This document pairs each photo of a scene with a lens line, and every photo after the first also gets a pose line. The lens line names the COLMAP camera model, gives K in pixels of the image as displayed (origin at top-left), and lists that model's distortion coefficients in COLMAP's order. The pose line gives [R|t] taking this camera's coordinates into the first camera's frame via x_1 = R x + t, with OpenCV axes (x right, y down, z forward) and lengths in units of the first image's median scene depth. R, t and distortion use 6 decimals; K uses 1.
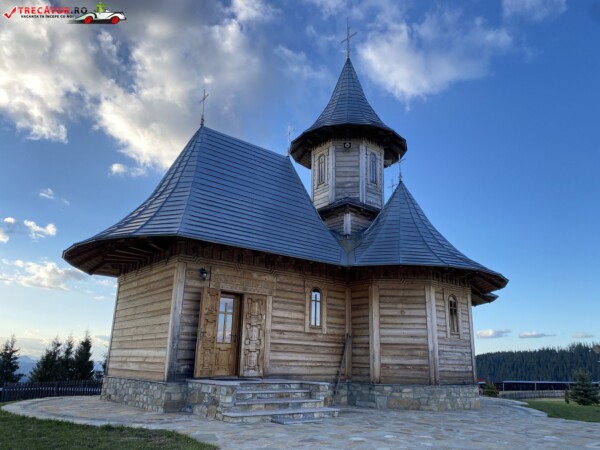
lens RADIAL K [[460.4, 0, 291.8], [0, 460.4, 220.0], [0, 0, 1]] dist [0.029334, -0.023464]
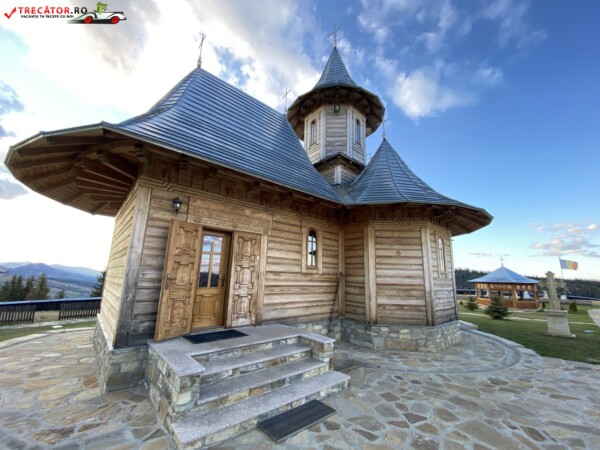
lens RADIAL K [[243.7, 0, 295.6], [0, 243.7, 226.3], [0, 0, 1]] dist [0.007945, -0.014753]
pose [[0.999027, 0.011215, 0.042660, -0.006629], [-0.015235, 0.995350, 0.095109, 0.096294], [-0.041395, -0.095666, 0.994552, 0.495278]]
